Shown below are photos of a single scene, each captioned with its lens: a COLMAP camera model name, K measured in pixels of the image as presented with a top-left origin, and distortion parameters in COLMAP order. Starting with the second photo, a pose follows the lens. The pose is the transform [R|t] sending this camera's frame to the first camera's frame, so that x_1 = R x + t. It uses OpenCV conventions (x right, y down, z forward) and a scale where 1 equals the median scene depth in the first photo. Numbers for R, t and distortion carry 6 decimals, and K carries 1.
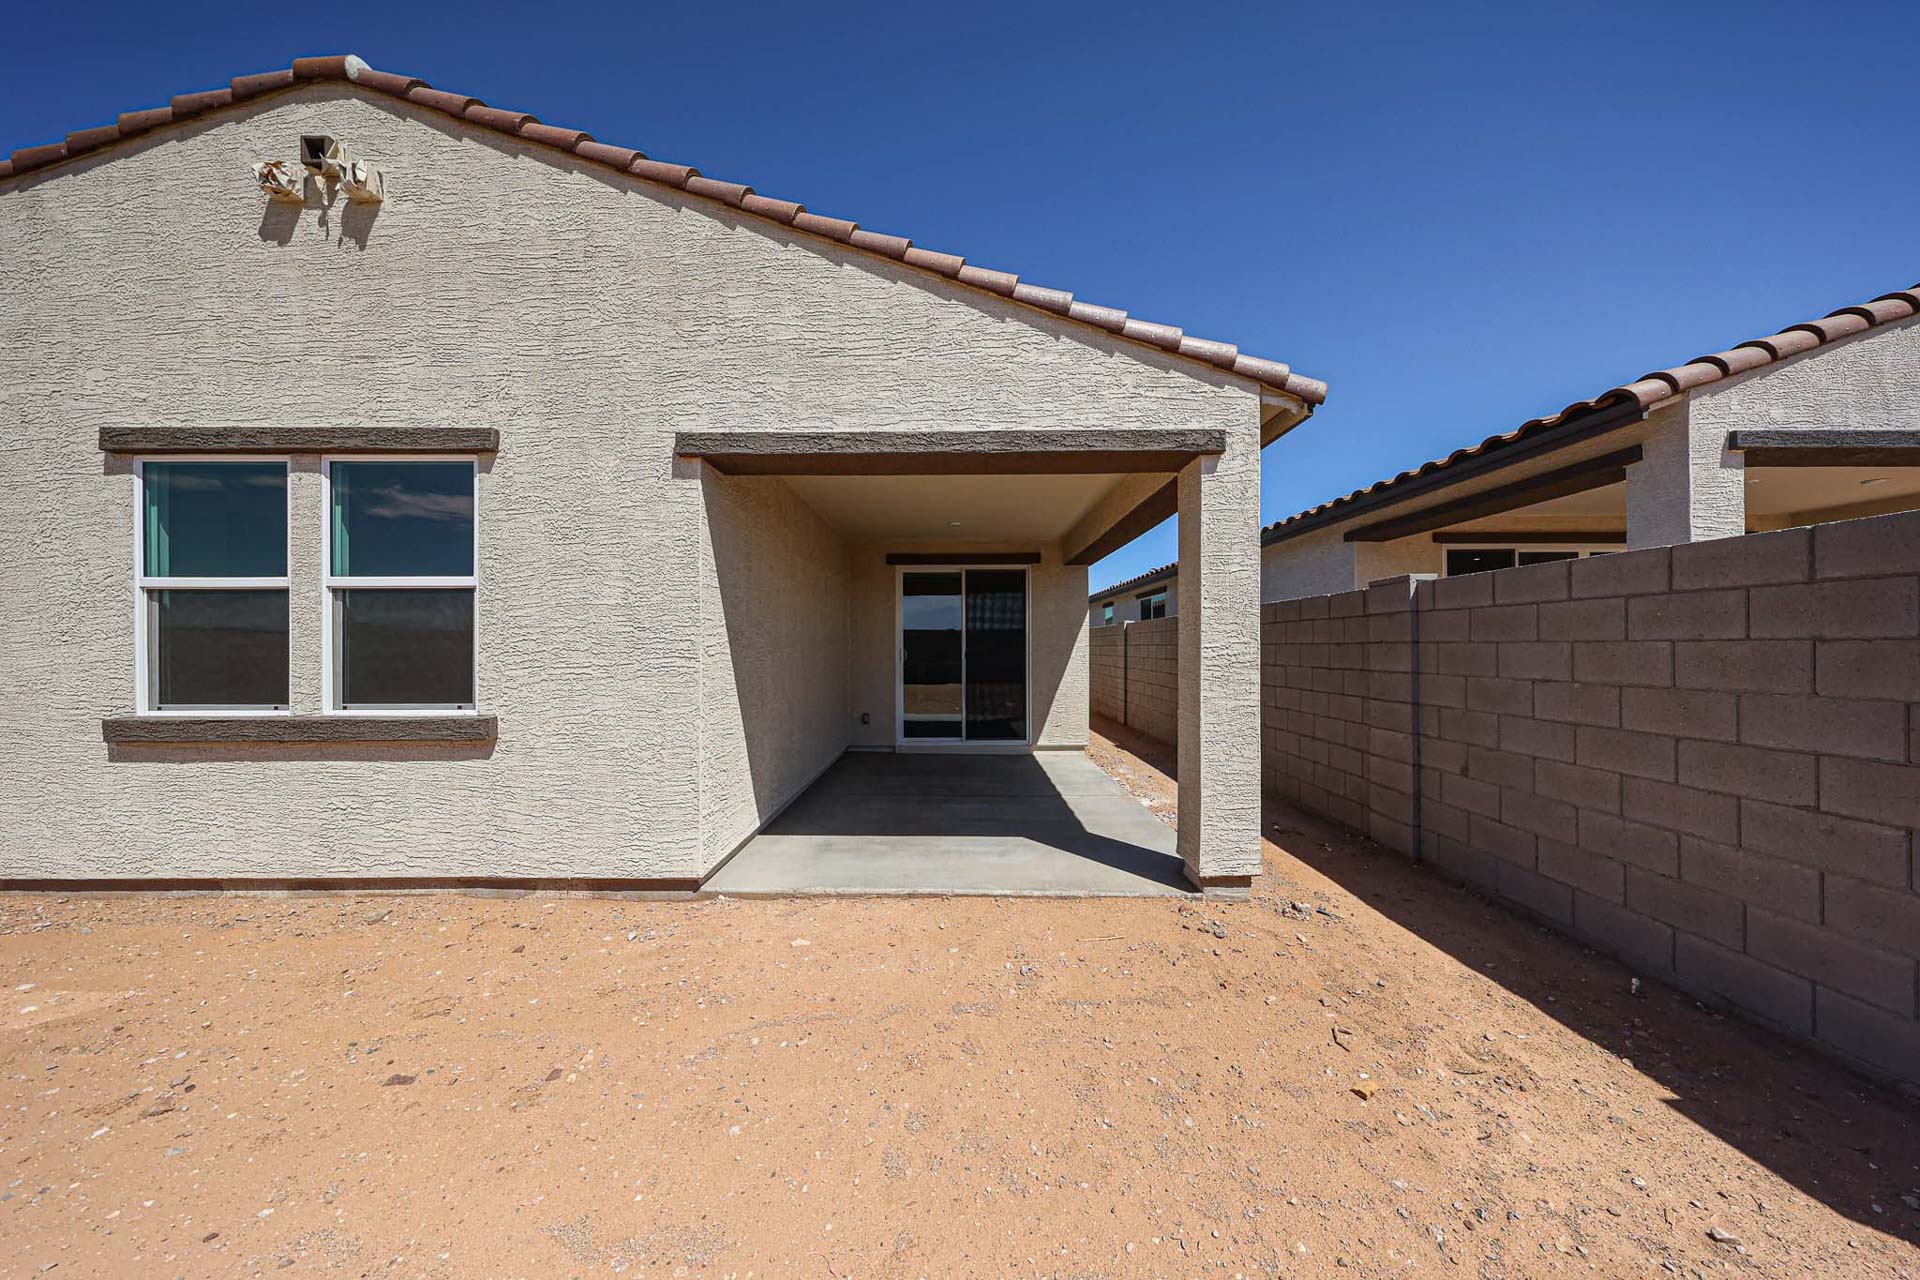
lens RADIAL K [[589.4, 0, 964.1], [0, 589.4, 641.6], [0, 0, 1]] dist [0.009299, -0.003487]
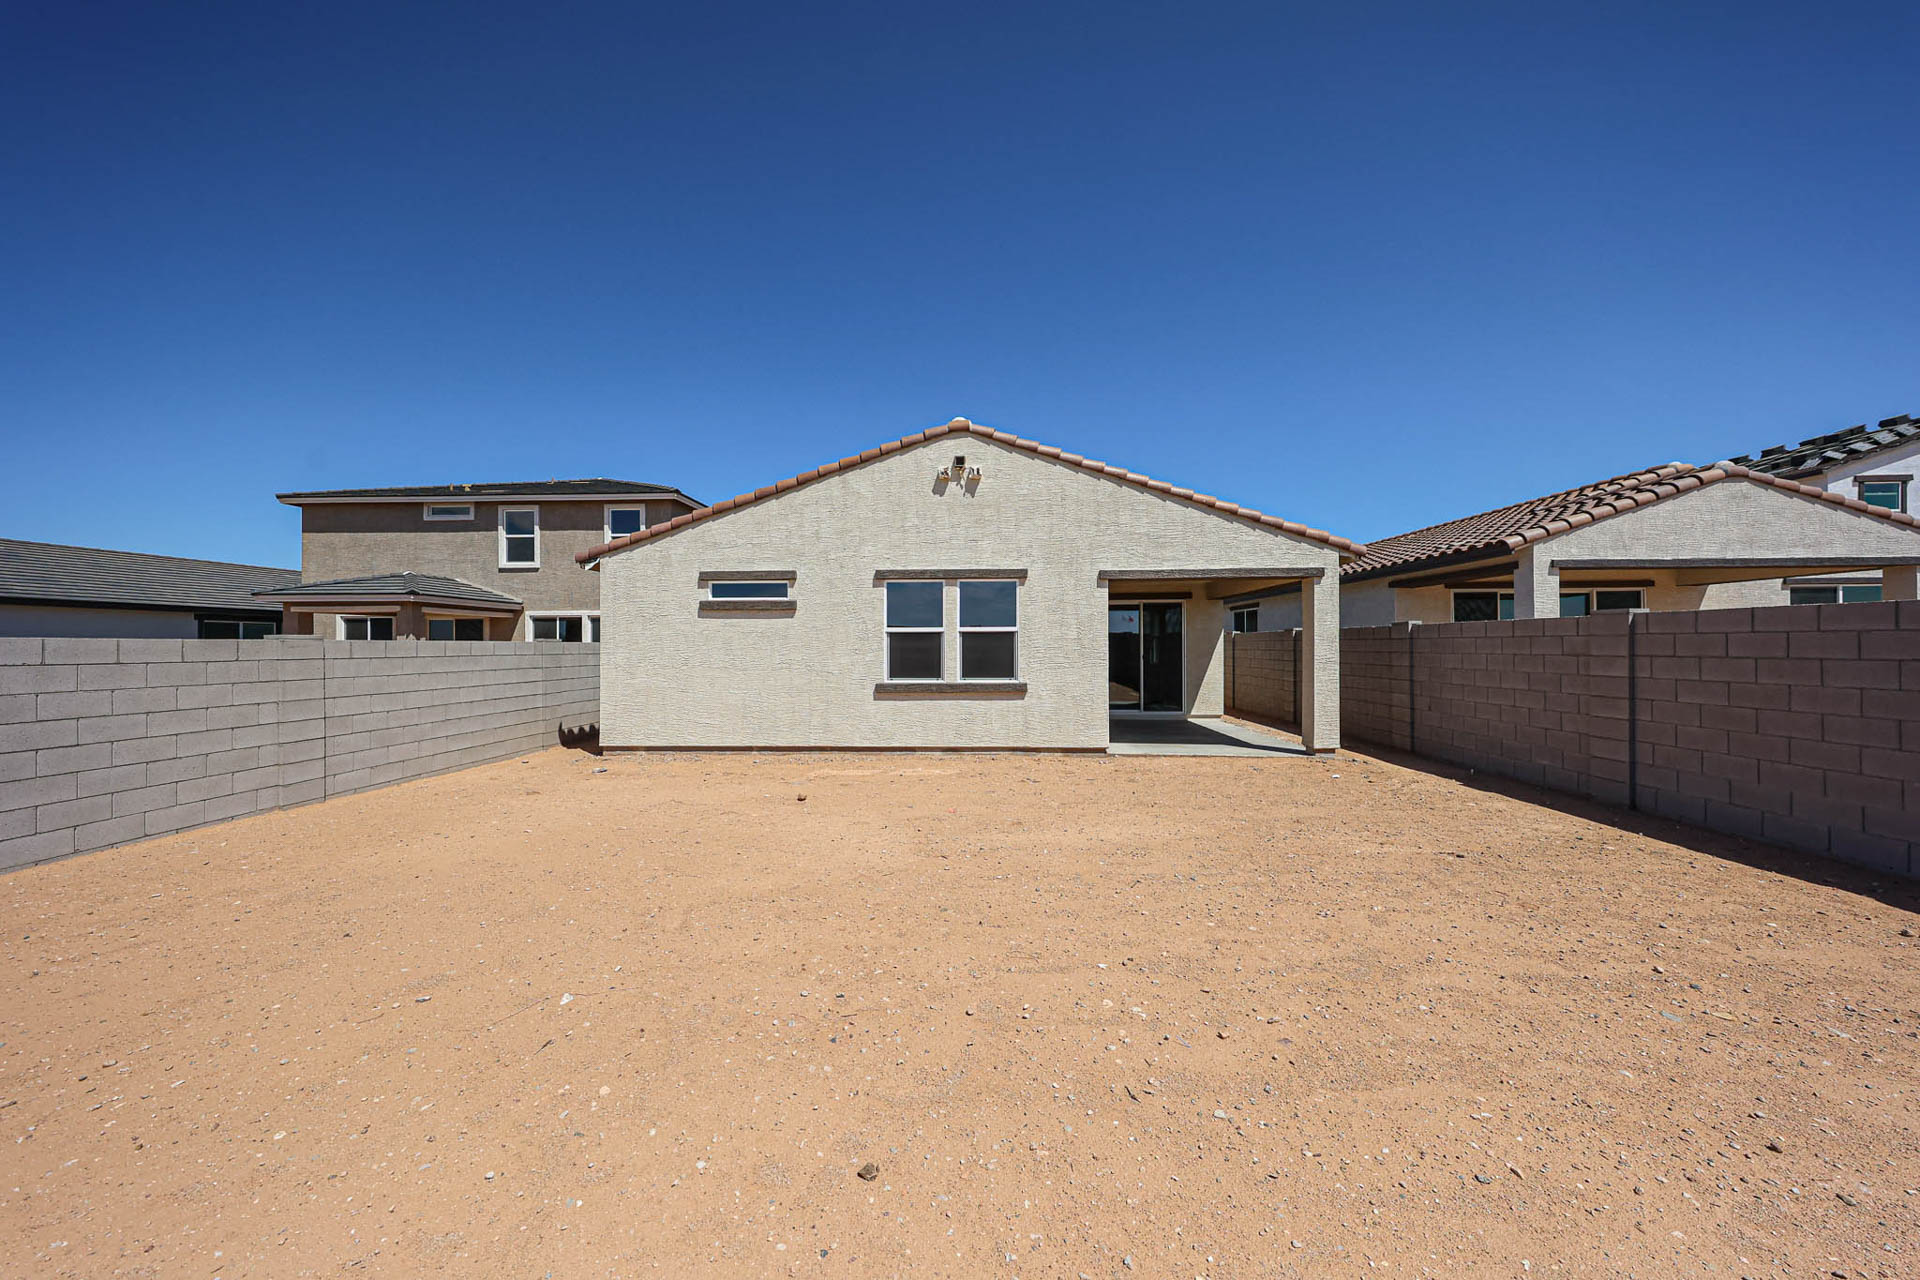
lens RADIAL K [[655.1, 0, 960.0], [0, 655.1, 640.0], [0, 0, 1]] dist [0.001713, 0.000043]
pose [[0.998860, -0.001148, -0.047726, -0.933961], [0.001190, 0.999999, 0.000851, -0.058162], [0.047725, -0.000907, 0.998860, -1.780538]]
